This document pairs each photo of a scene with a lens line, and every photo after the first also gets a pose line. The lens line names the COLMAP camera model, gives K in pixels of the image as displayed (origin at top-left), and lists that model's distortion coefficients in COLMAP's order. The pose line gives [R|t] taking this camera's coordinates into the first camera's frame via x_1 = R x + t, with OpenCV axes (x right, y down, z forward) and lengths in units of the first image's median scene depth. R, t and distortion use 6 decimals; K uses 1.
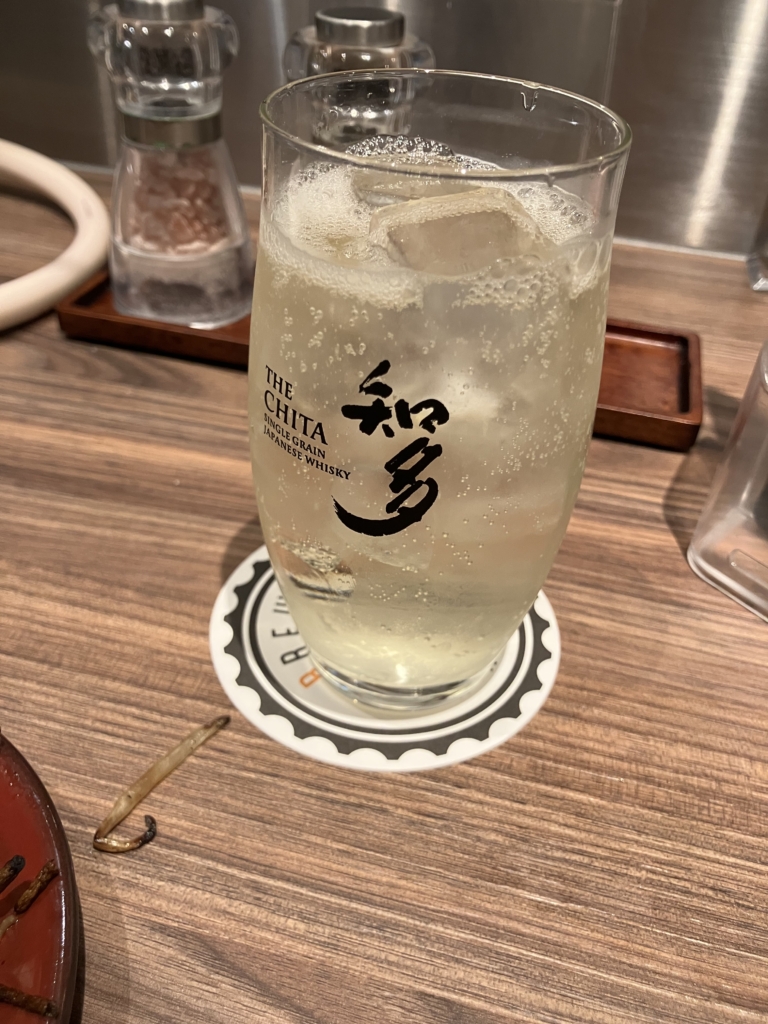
lens RADIAL K [[835.8, 0, 385.2], [0, 835.8, 511.7], [0, 0, 1]] dist [0.006332, 0.016221]
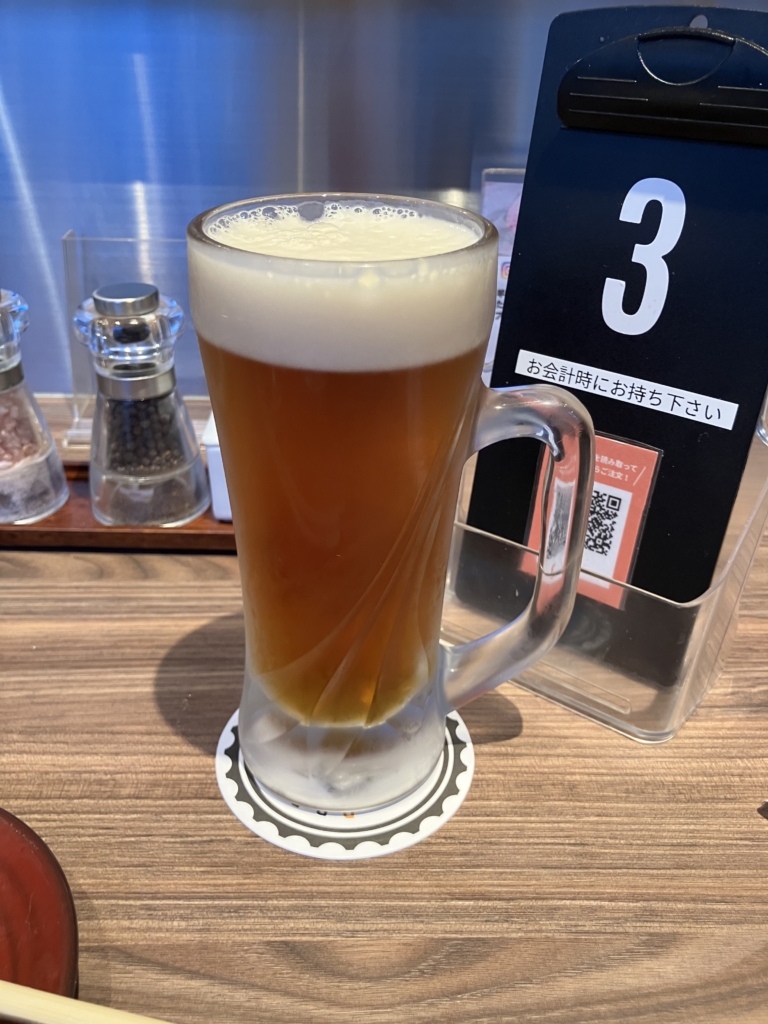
lens RADIAL K [[835.8, 0, 385.9], [0, 835.8, 512.5], [0, 0, 1]] dist [0.006332, 0.016221]
pose [[0.960918, -0.153311, 0.230507, 0.015461], [0.182286, 0.977068, -0.110048, 0.004399], [-0.208349, 0.147766, 0.966828, -0.613971]]
